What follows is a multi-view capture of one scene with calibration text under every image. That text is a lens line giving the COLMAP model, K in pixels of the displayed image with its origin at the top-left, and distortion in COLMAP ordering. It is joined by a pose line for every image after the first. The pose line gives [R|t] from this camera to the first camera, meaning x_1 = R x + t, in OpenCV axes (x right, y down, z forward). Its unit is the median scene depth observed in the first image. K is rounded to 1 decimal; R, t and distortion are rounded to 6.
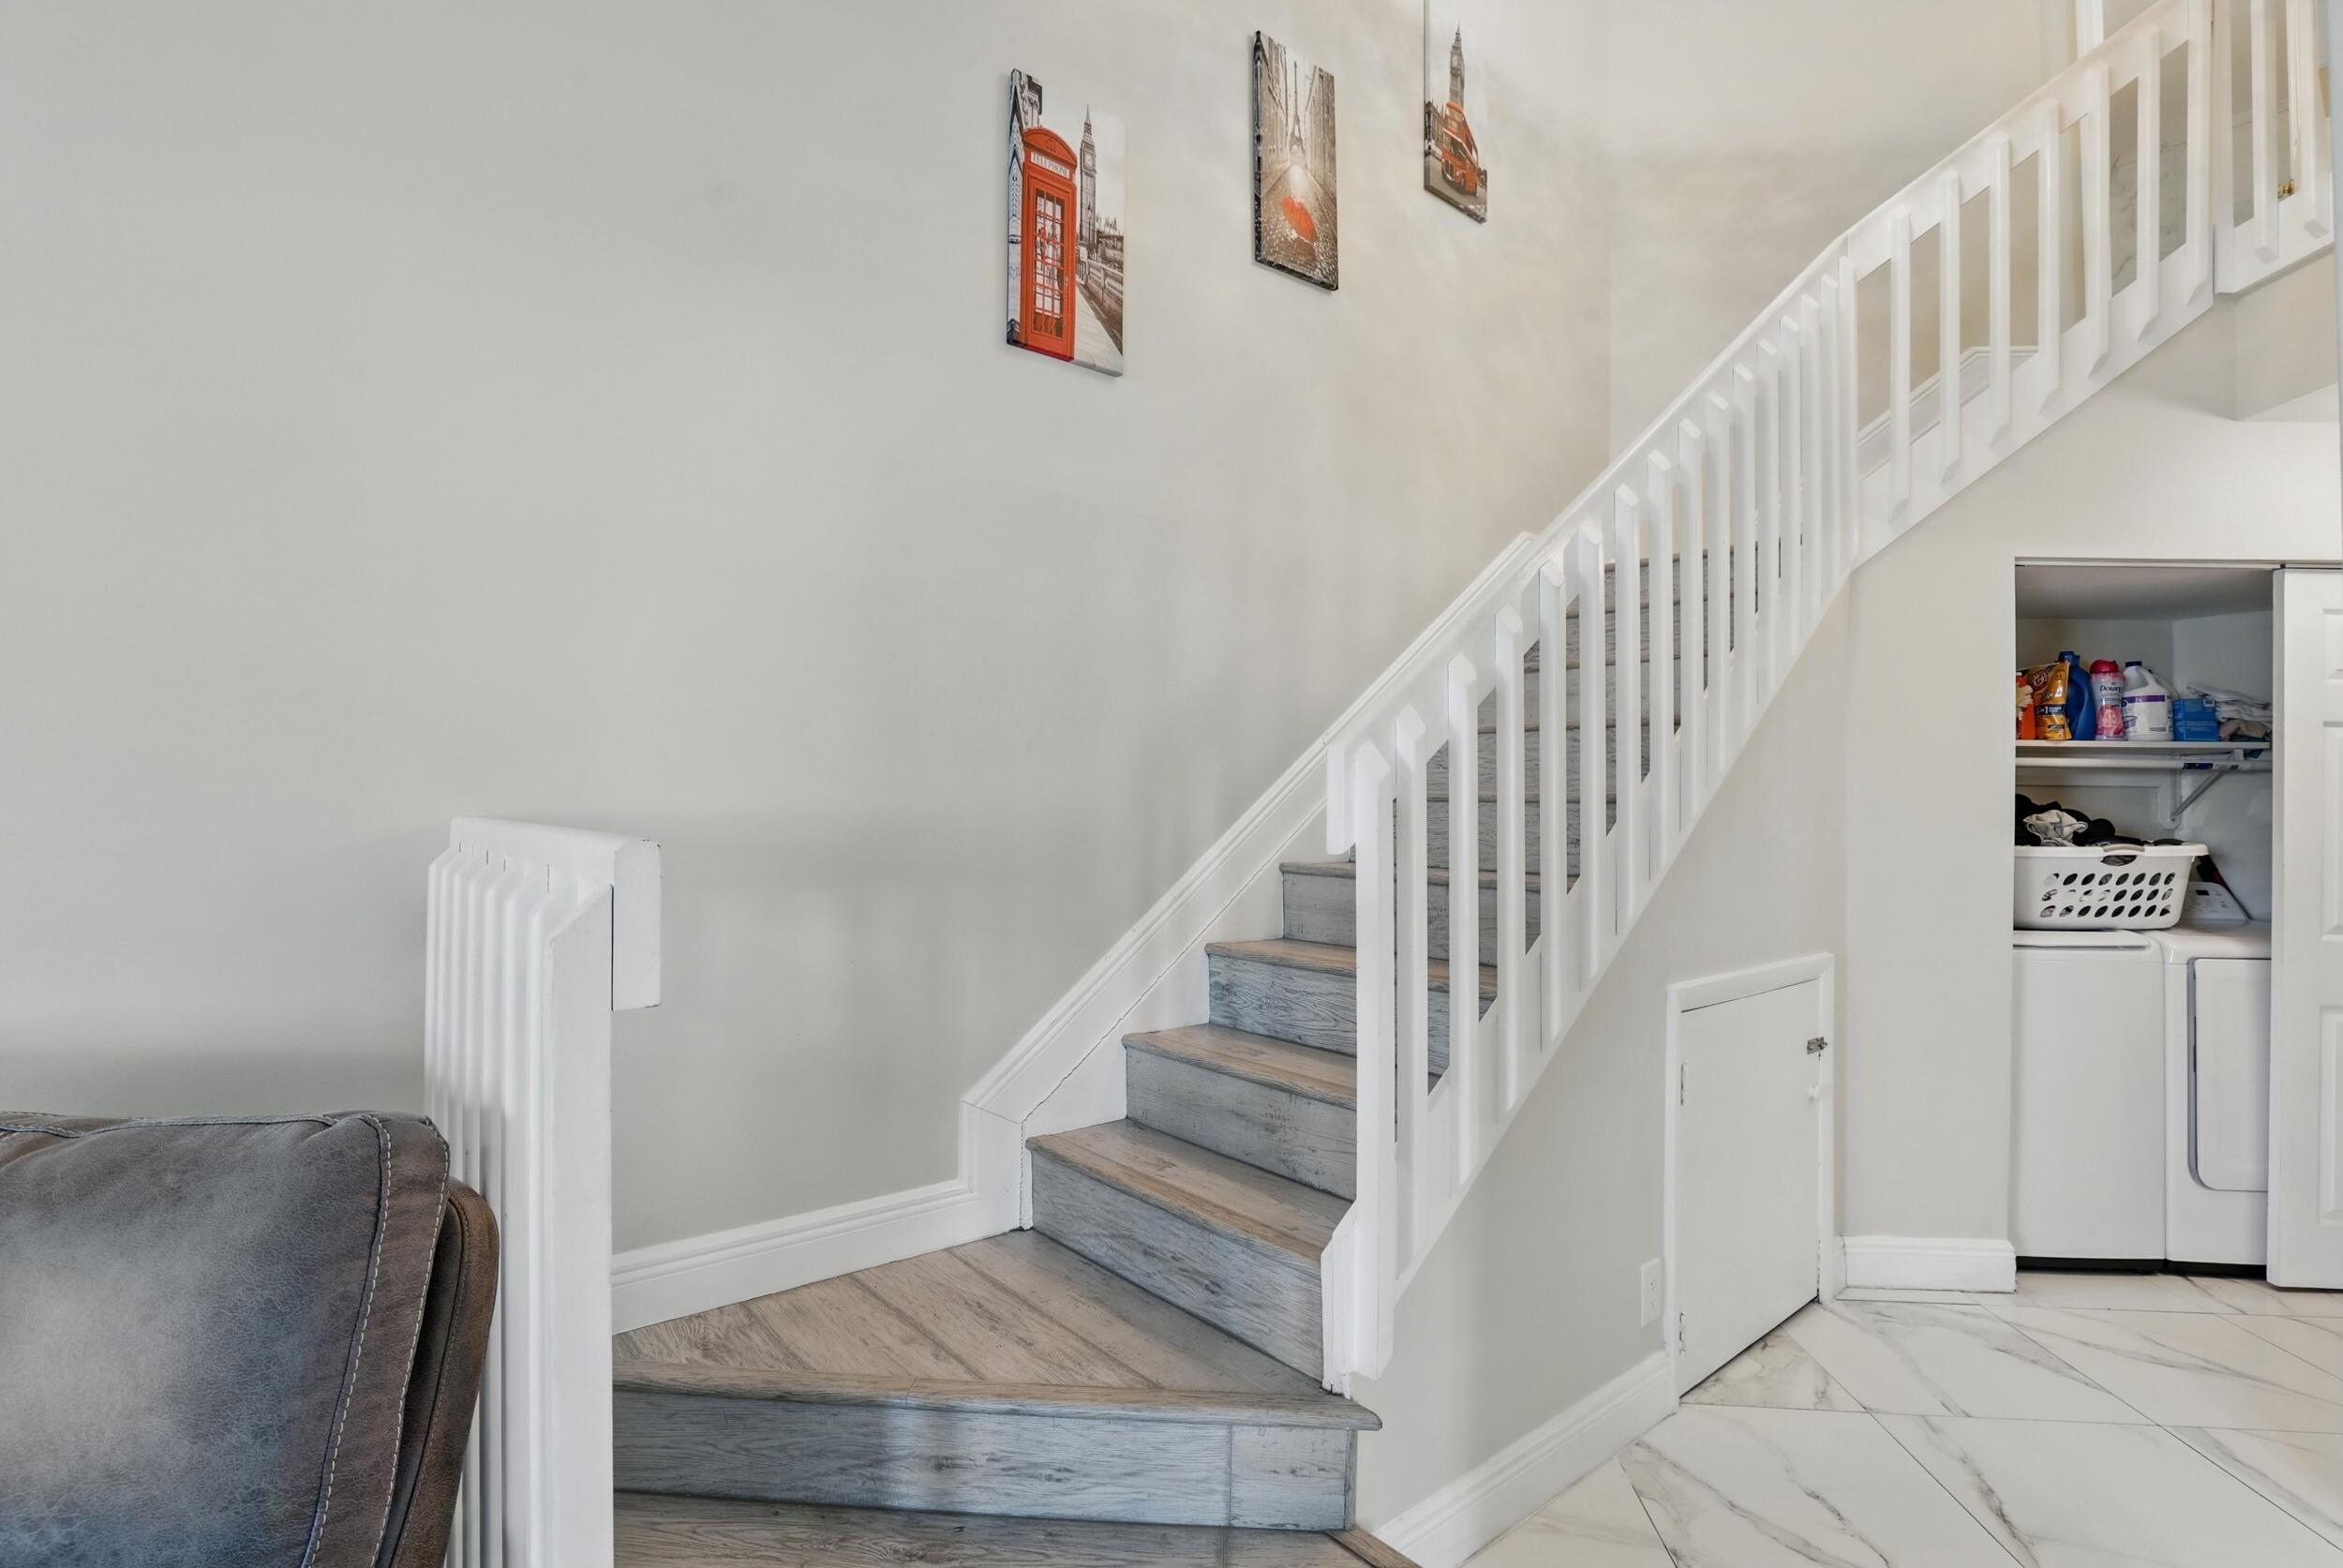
lens RADIAL K [[1105.7, 0, 1164.0], [0, 1105.7, 798.1], [0, 0, 1]] dist [-0.030231, 0.000413]
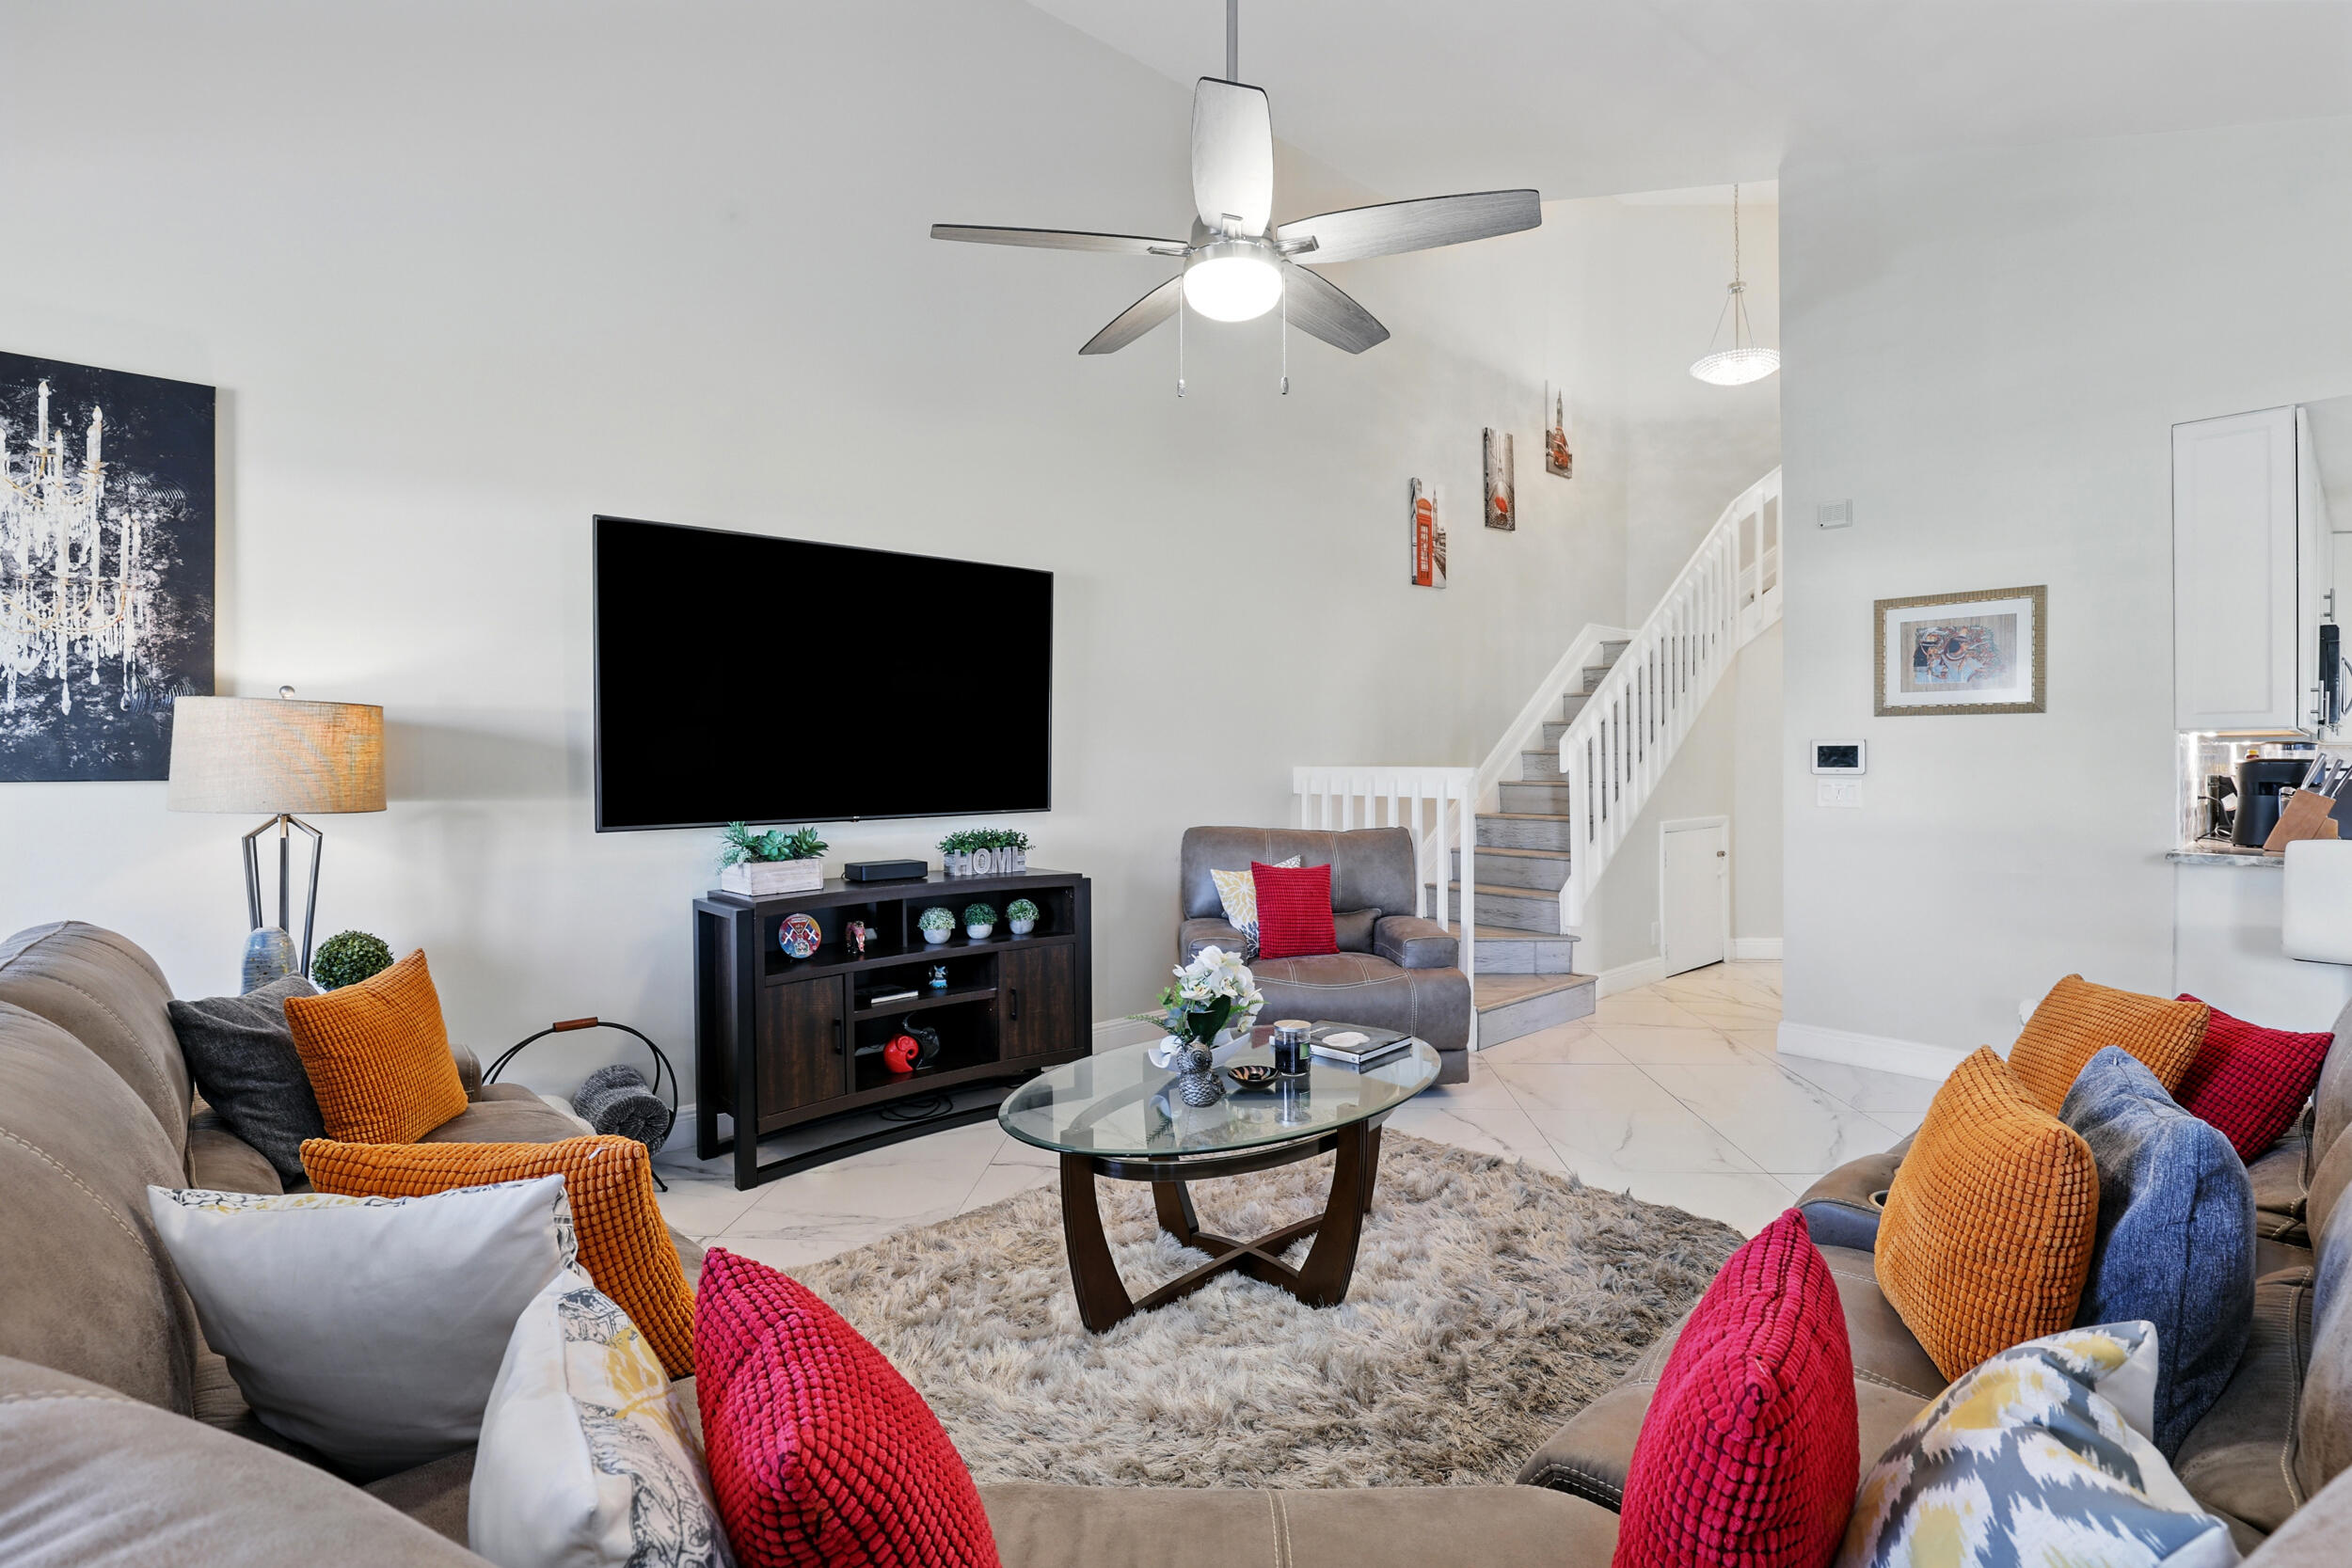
lens RADIAL K [[1090.0, 0, 1179.9], [0, 1090.0, 776.8], [0, 0, 1]] dist [-0.036466, 0.004896]
pose [[0.999593, -0.018022, 0.022112, -0.684917], [0.017399, 0.999456, 0.028029, -0.031680], [-0.022605, -0.027633, 0.999363, -1.435073]]
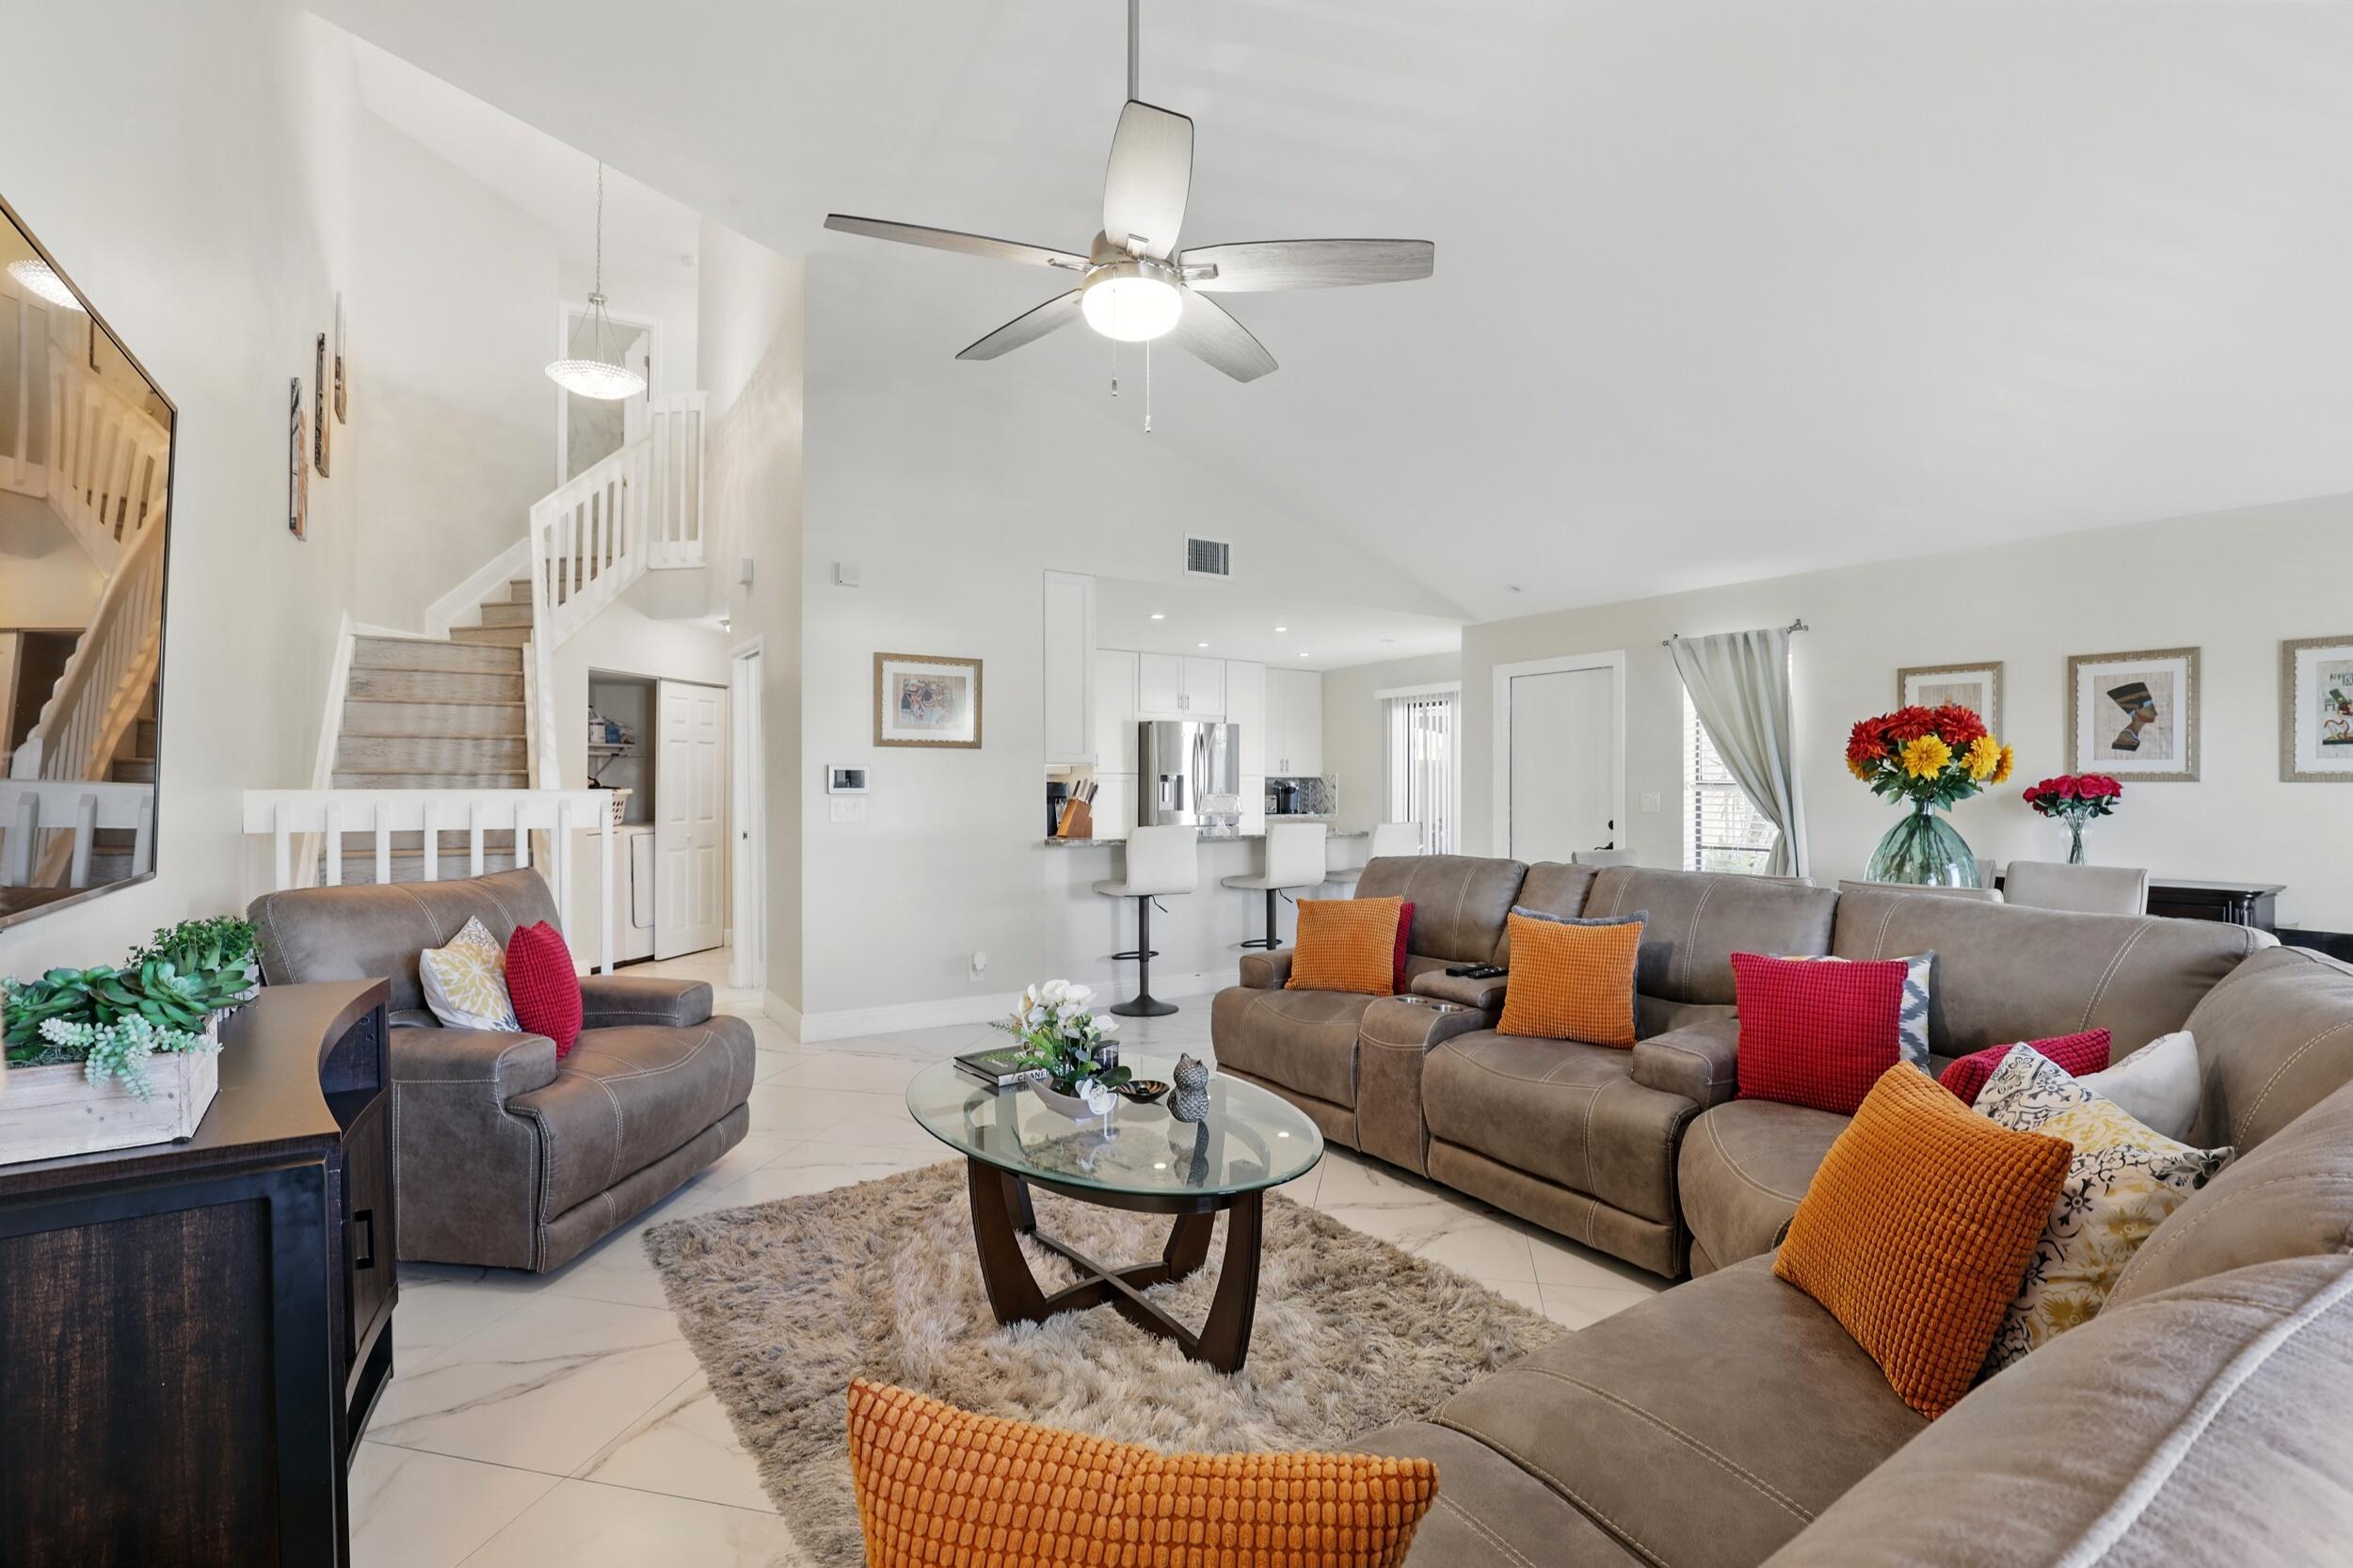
lens RADIAL K [[1090.6, 0, 1180.4], [0, 1090.6, 776.7], [0, 0, 1]] dist [-0.036466, 0.004896]
pose [[0.126828, -0.012634, 0.991844, -1.543874], [-0.014212, 0.999793, 0.014553, -0.040822], [-0.991823, -0.015942, 0.126623, -0.636951]]
